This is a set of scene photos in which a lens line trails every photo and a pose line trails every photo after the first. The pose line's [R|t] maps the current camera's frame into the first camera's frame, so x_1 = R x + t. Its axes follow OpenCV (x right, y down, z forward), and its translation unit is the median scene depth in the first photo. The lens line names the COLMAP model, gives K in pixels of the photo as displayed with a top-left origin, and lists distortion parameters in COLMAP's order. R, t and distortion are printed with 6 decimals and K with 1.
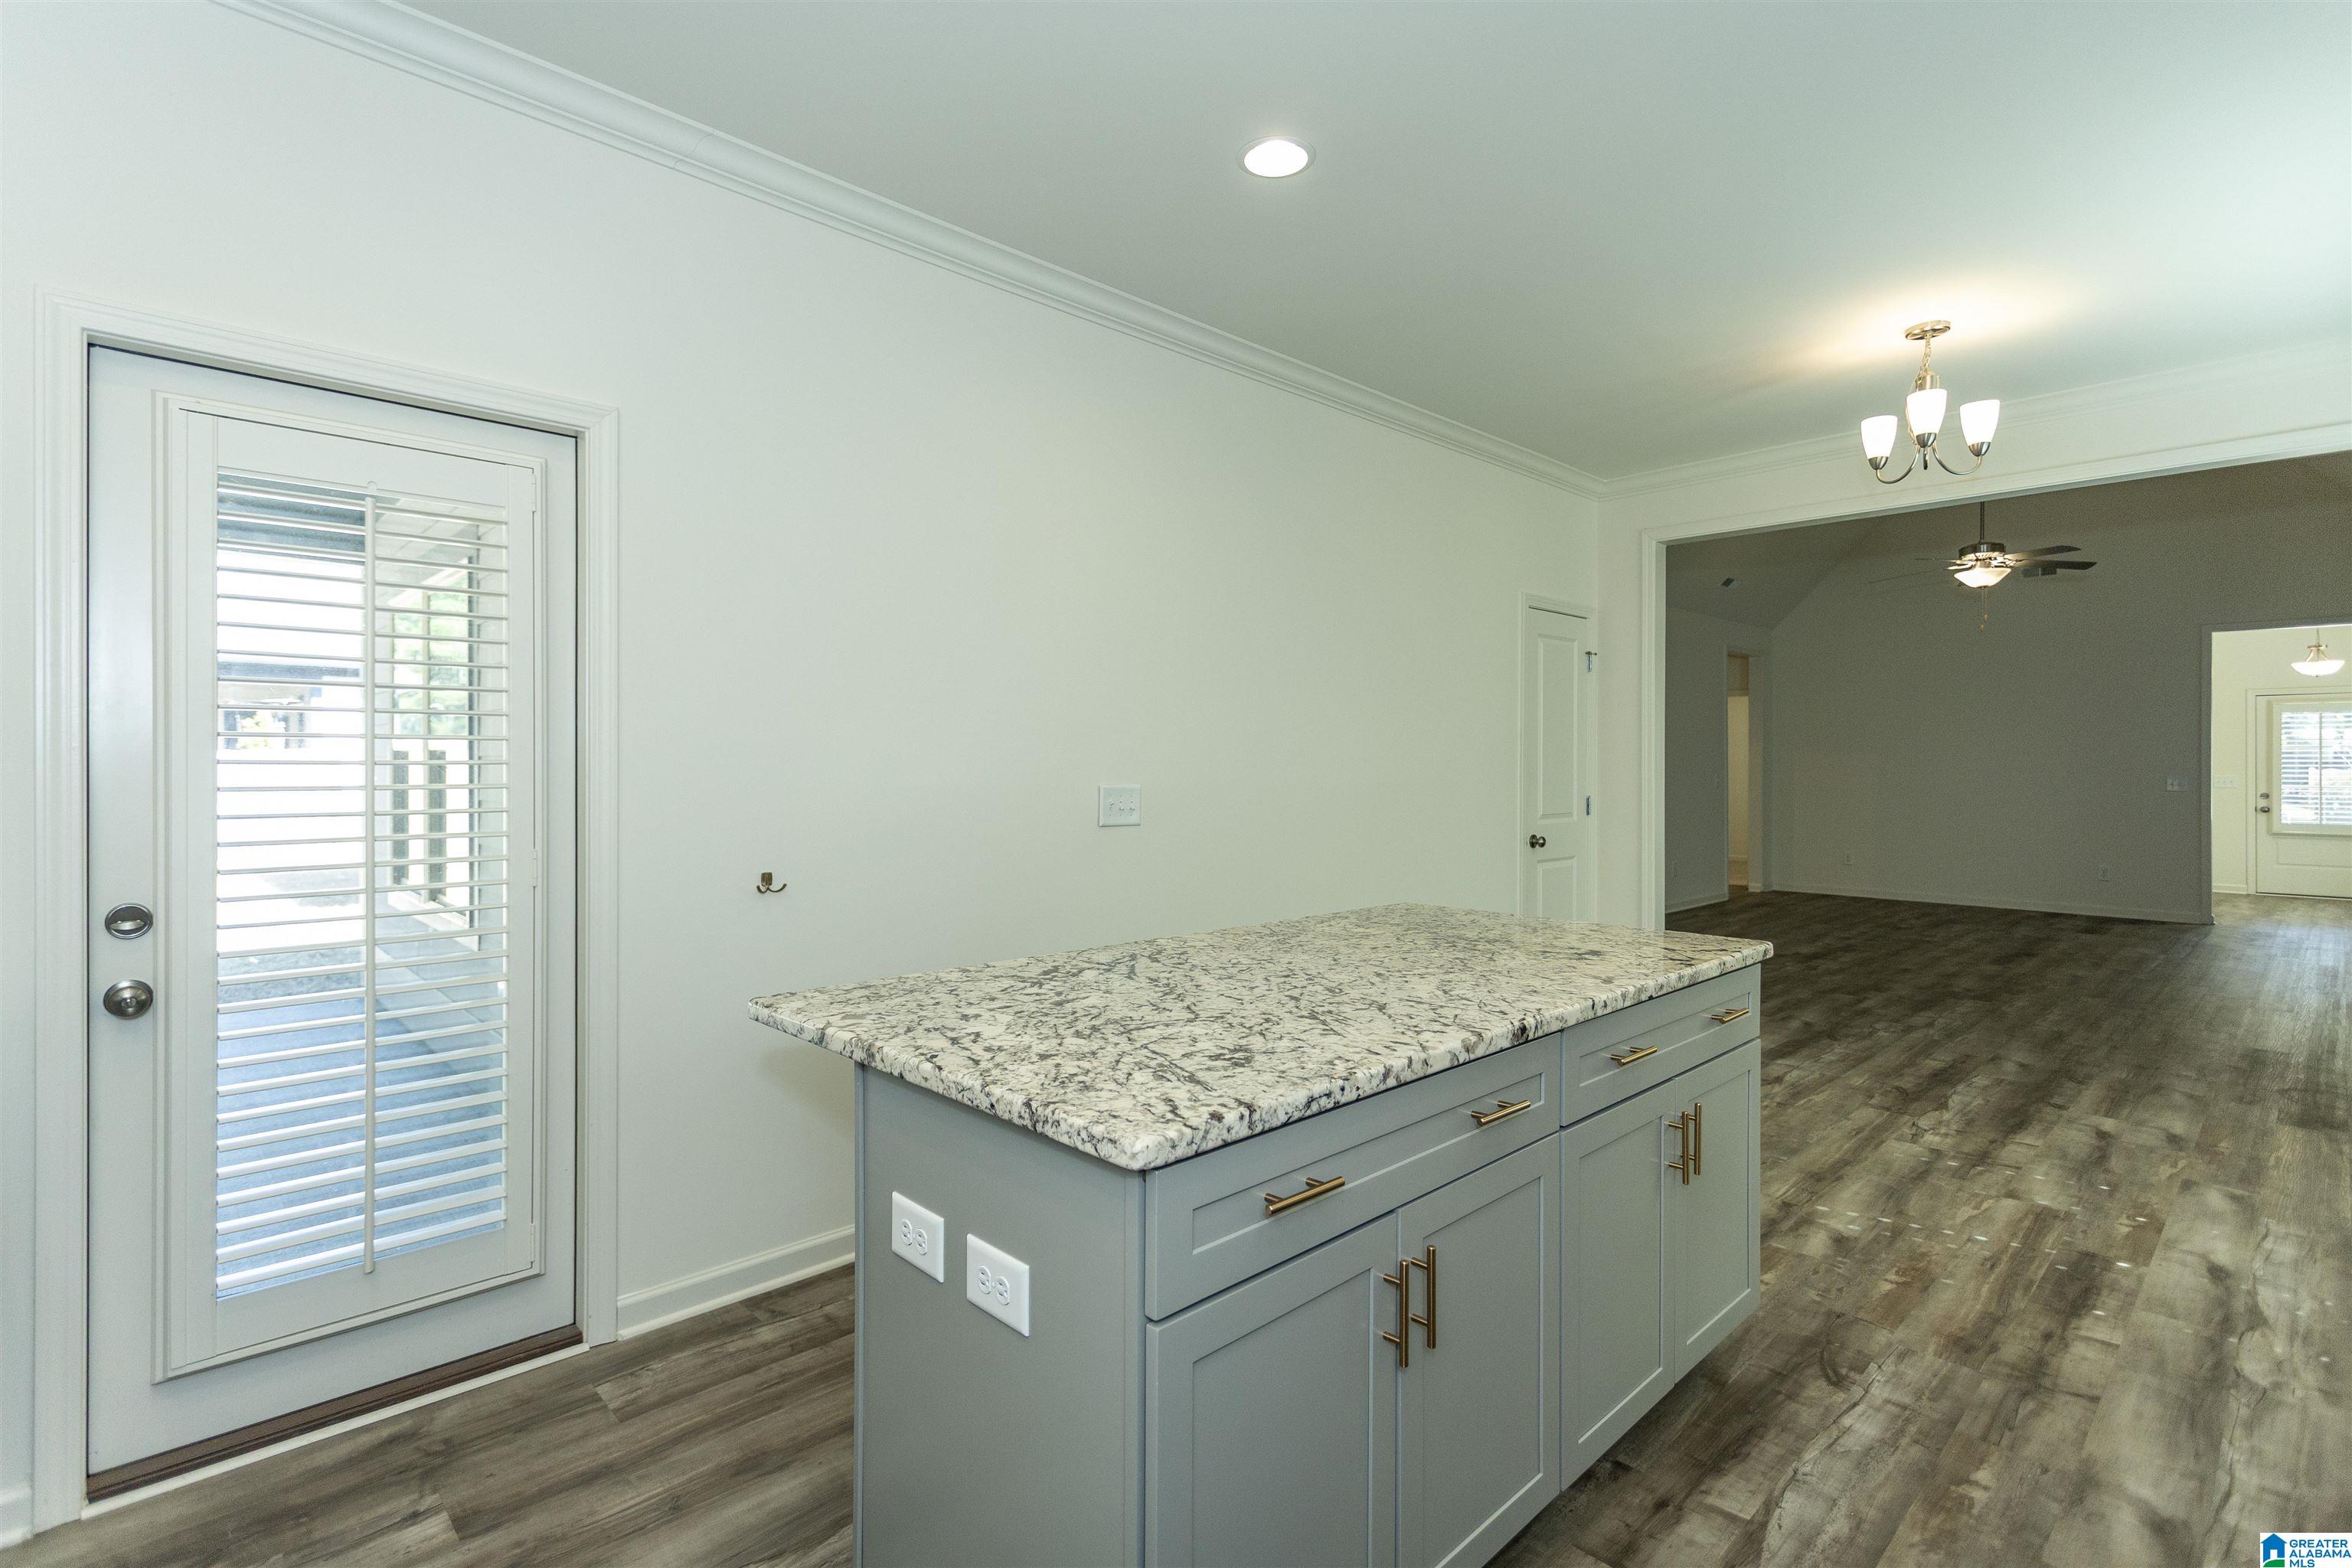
lens RADIAL K [[1106.6, 0, 1162.8], [0, 1106.6, 765.2], [0, 0, 1]] dist [0.005222, -0.000233]
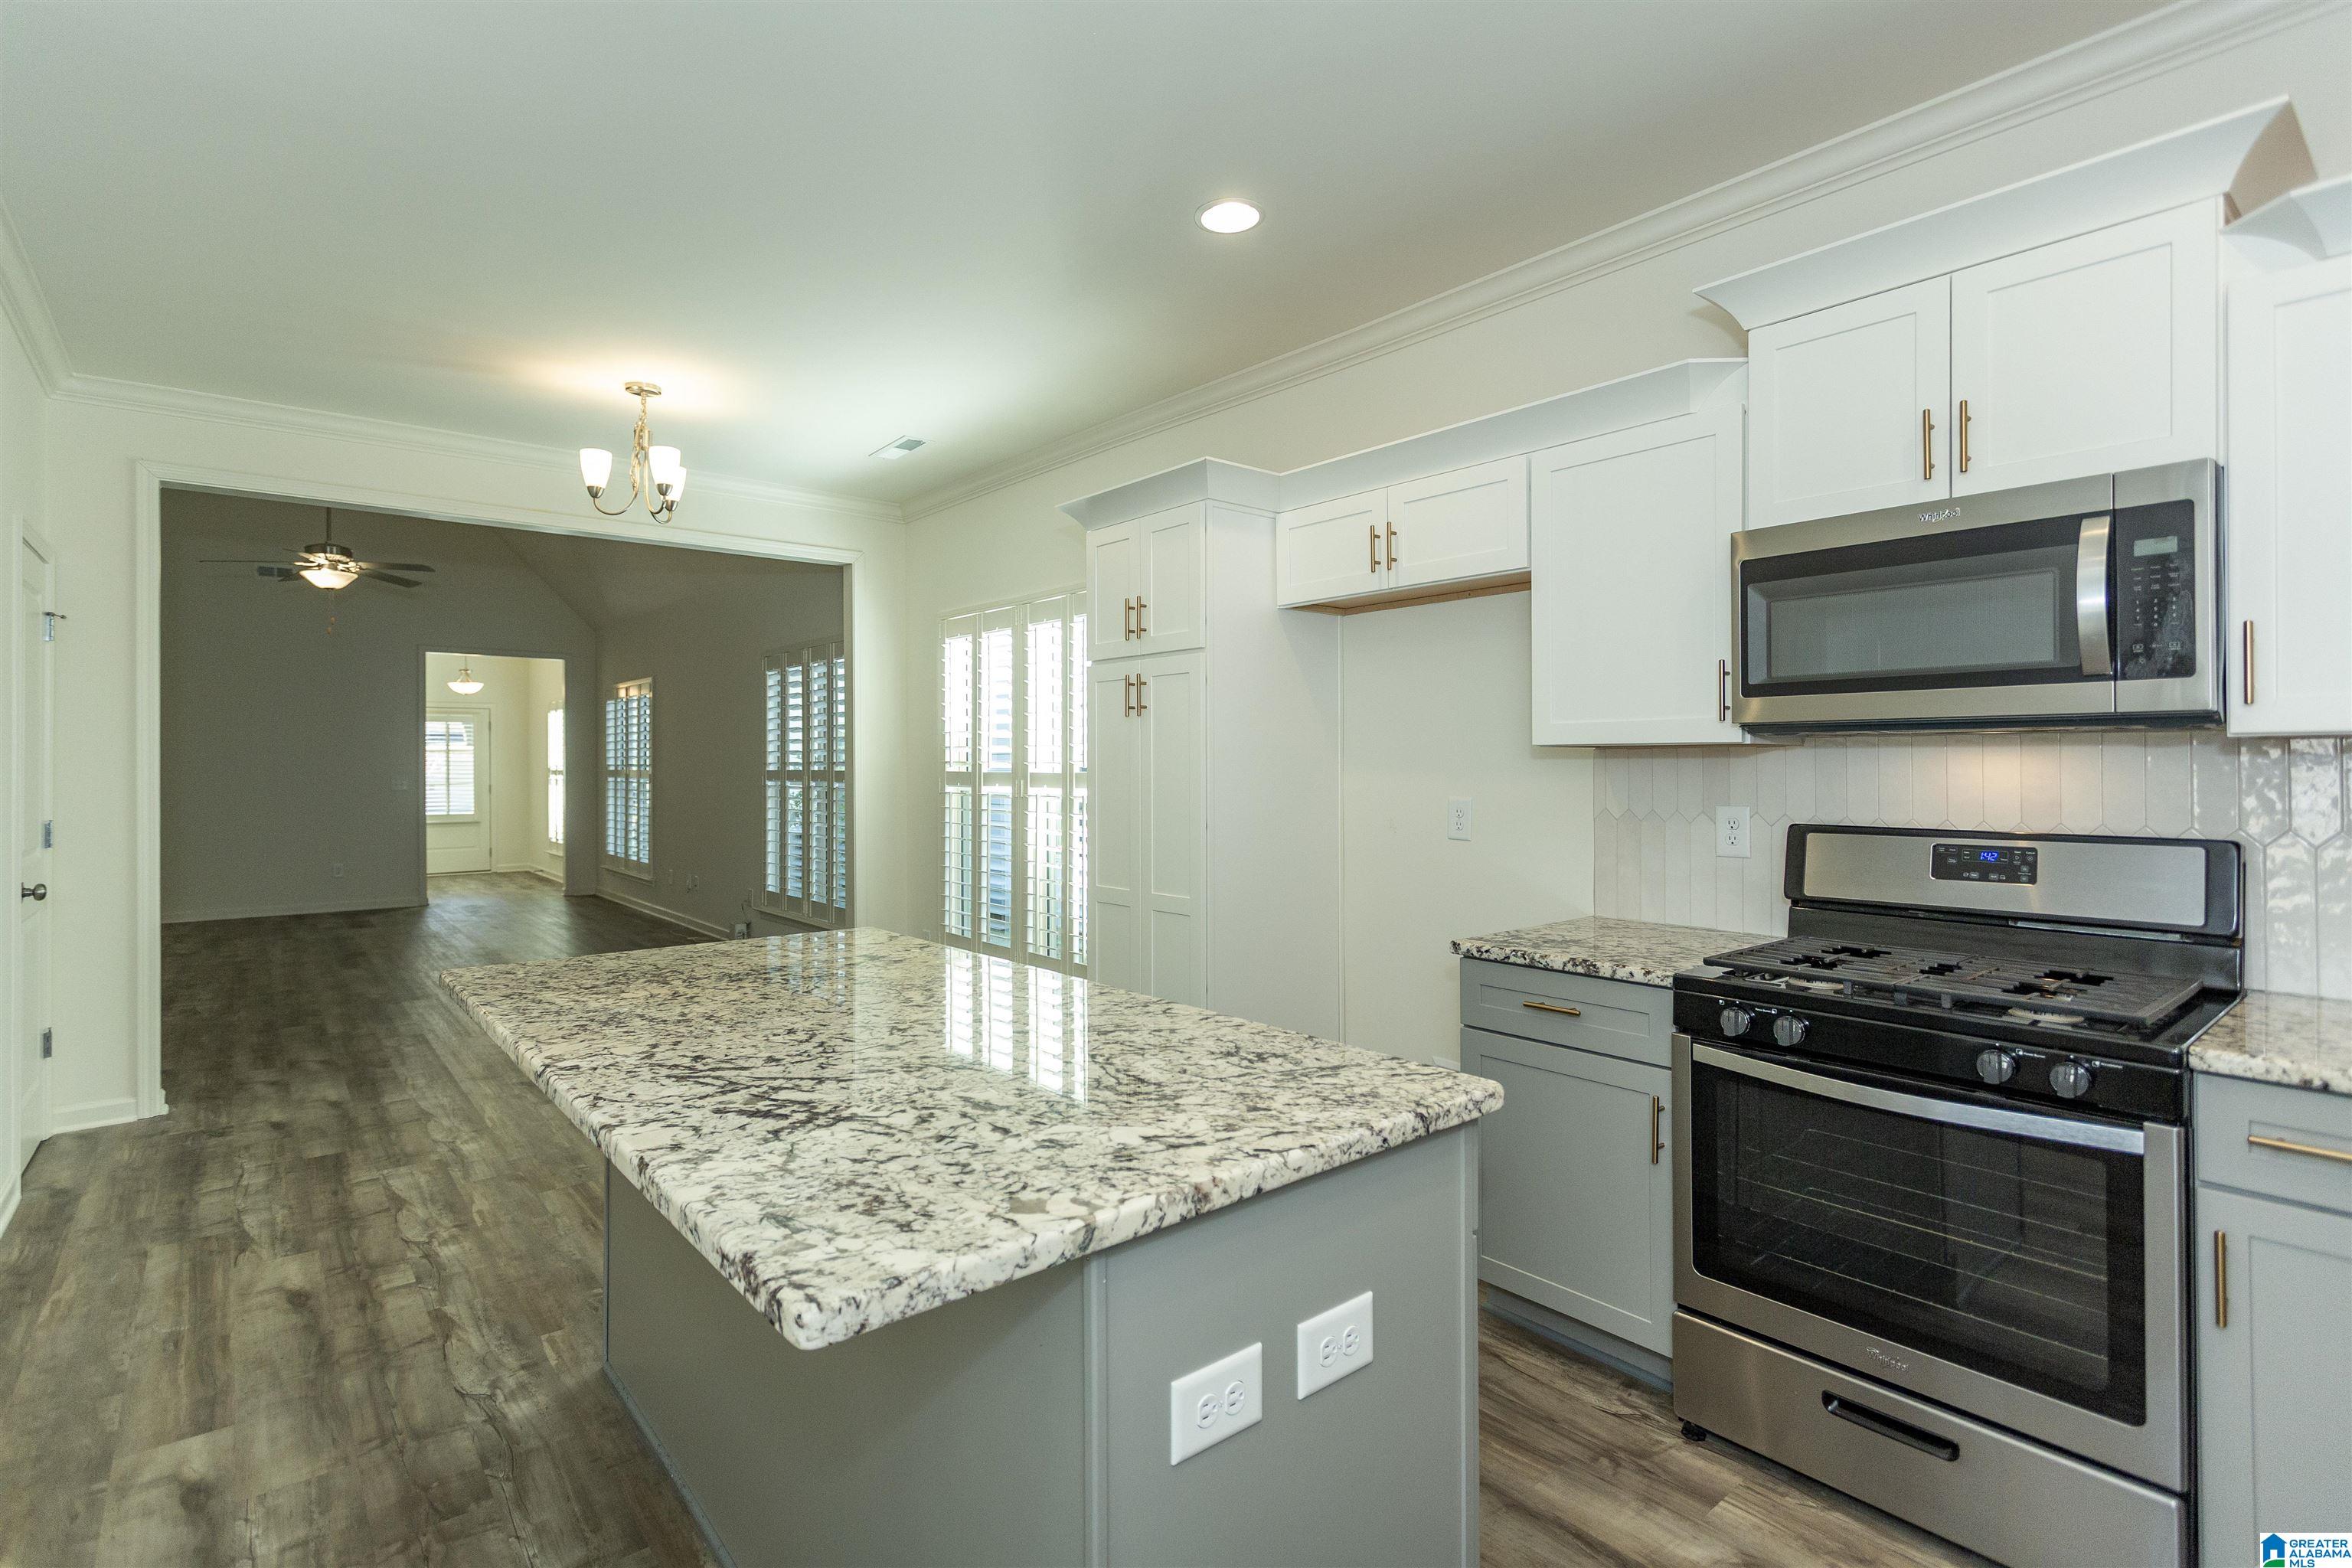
lens RADIAL K [[1106.6, 0, 1162.8], [0, 1106.6, 765.2], [0, 0, 1]] dist [0.005222, -0.000233]
pose [[0.065809, -0.002980, 0.997828, -0.481025], [0.002175, 0.999994, 0.002843, -0.012315], [-0.997830, 0.001983, 0.065815, 0.473958]]
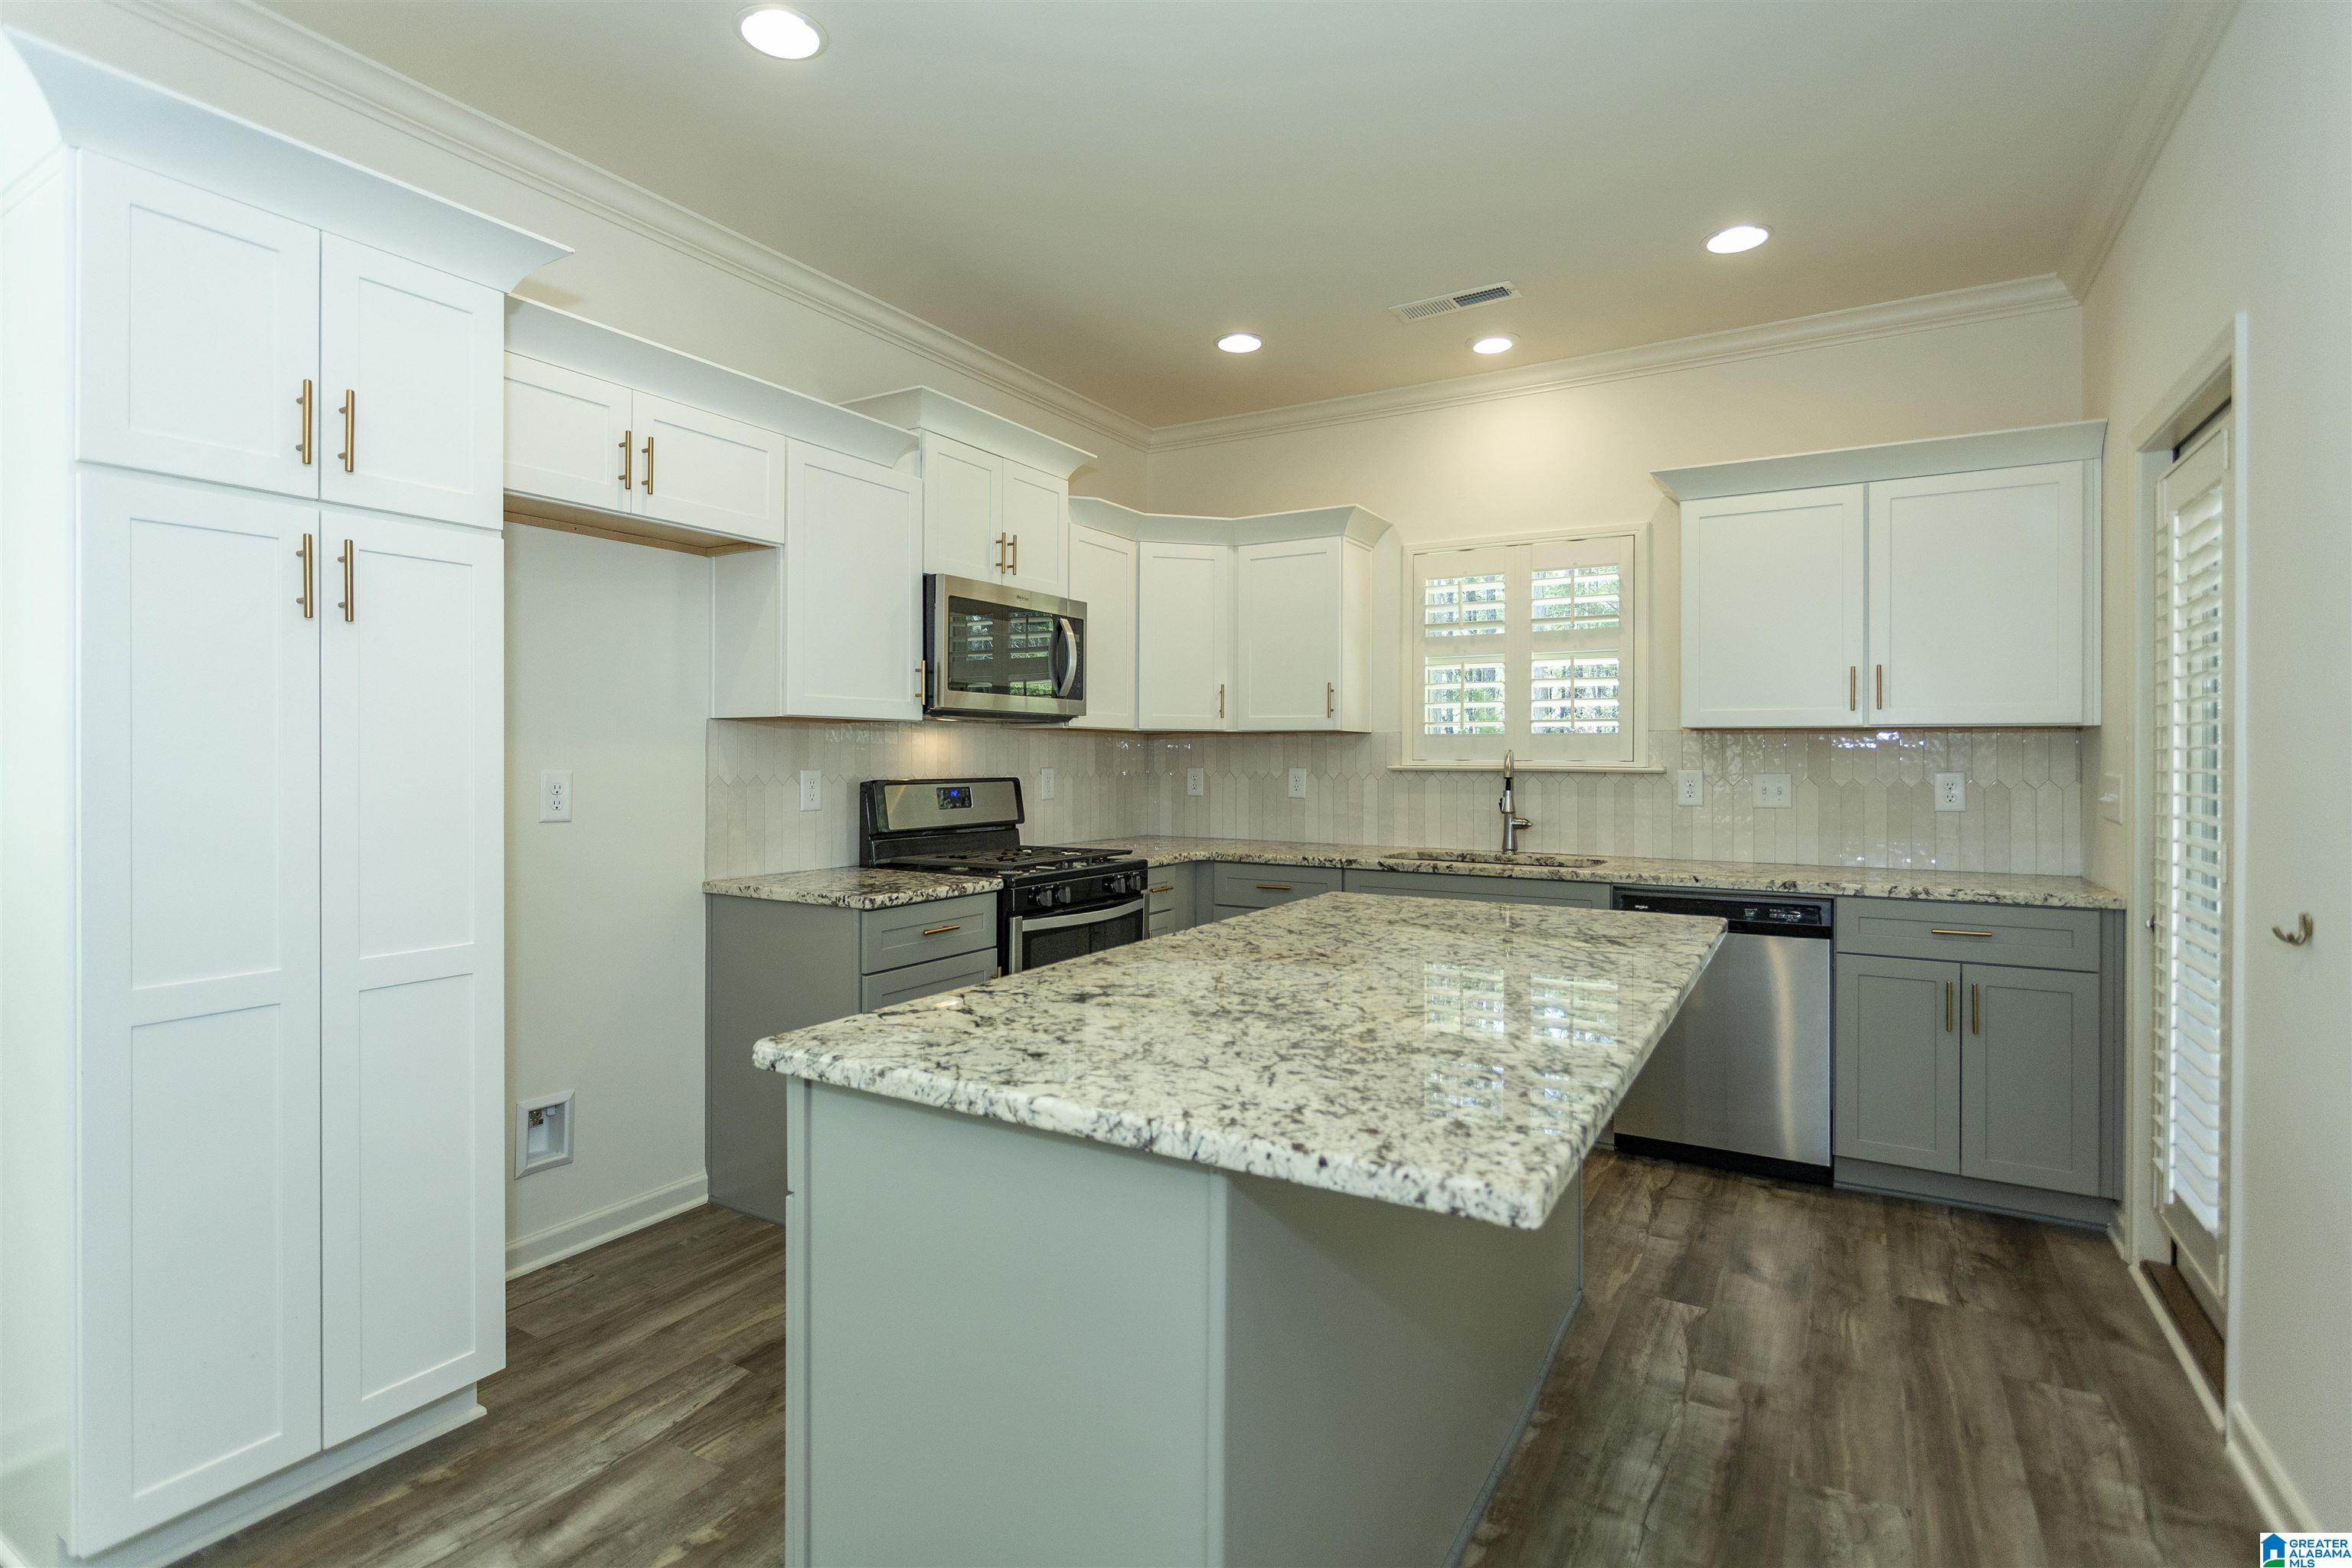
lens RADIAL K [[1148.1, 0, 1172.4], [0, 1148.1, 749.6], [0, 0, 1]] dist [-0.002330, -0.000109]
pose [[-0.961893, -0.009945, -0.273245, 0.398145], [-0.008130, 0.999937, -0.007774, 0.009460], [0.273305, -0.005256, -0.961913, 1.277359]]
